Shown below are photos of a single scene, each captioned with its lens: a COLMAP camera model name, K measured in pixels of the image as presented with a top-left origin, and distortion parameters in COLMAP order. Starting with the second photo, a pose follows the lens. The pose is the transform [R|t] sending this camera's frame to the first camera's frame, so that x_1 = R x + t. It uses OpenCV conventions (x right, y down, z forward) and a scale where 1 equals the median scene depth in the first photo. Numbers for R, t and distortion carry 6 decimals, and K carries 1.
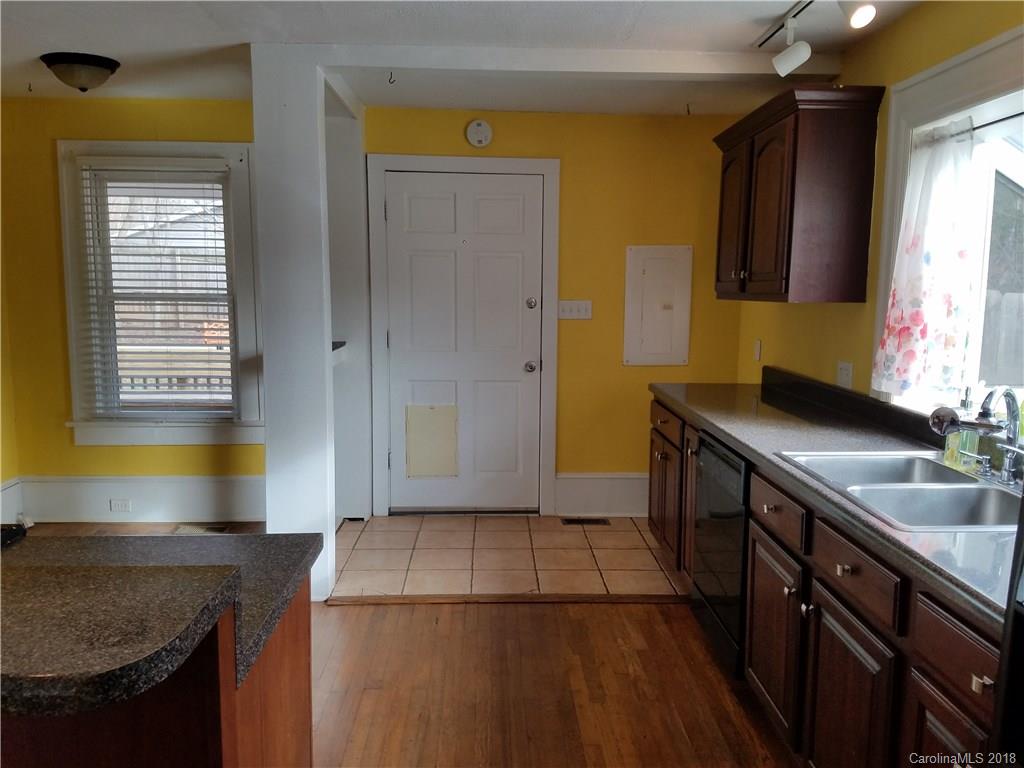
lens RADIAL K [[821.1, 0, 519.4], [0, 821.1, 396.5], [0, 0, 1]] dist [0.254242, -0.418198]
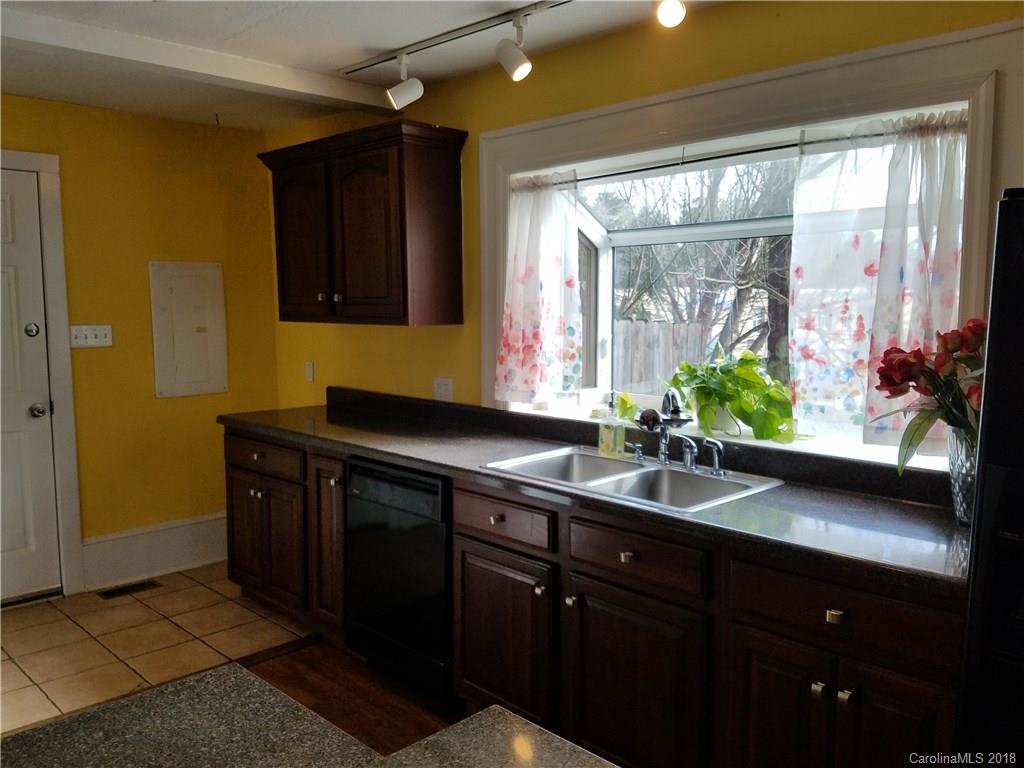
lens RADIAL K [[821.1, 0, 519.4], [0, 821.1, 396.5], [0, 0, 1]] dist [0.254242, -0.418198]
pose [[0.744515, -0.089302, 0.661606, -0.242091], [0.100699, 0.994696, 0.020945, -0.027654], [-0.659968, 0.051029, 0.749559, 0.121498]]
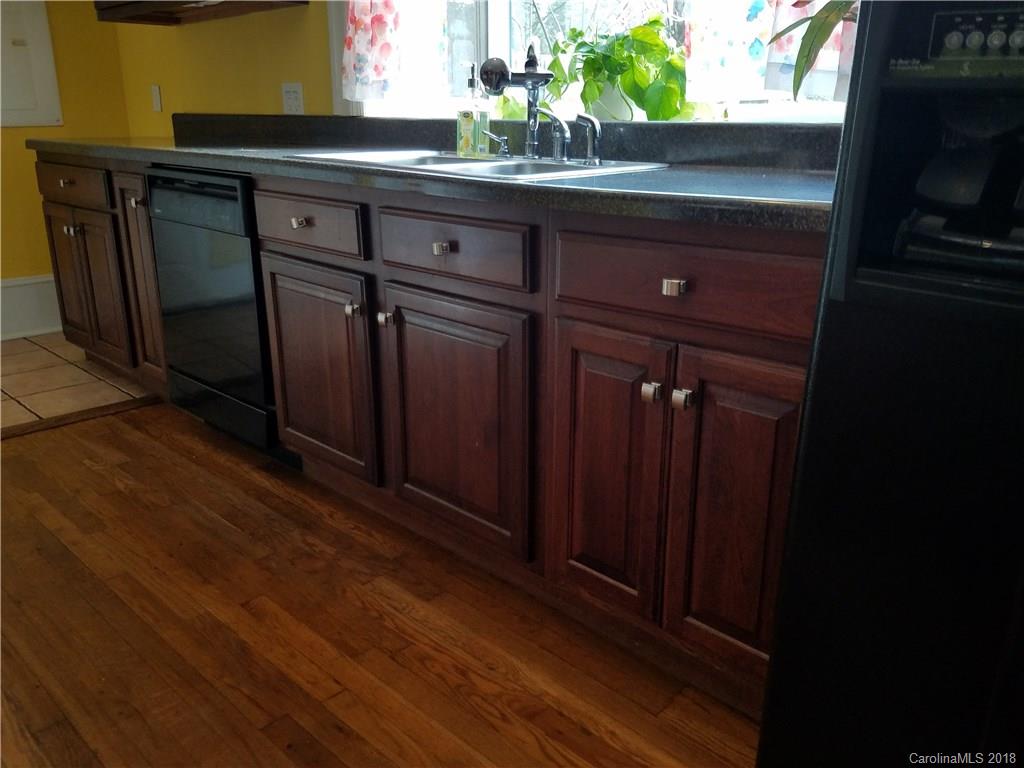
lens RADIAL K [[850.1, 0, 533.3], [0, 850.1, 383.2], [0, 0, 1]] dist [0.141604, -0.222072]
pose [[0.726047, -0.217803, 0.652240, -0.075091], [0.095838, 0.971307, 0.217666, 0.083342], [-0.680934, -0.095526, 0.726088, 0.153782]]
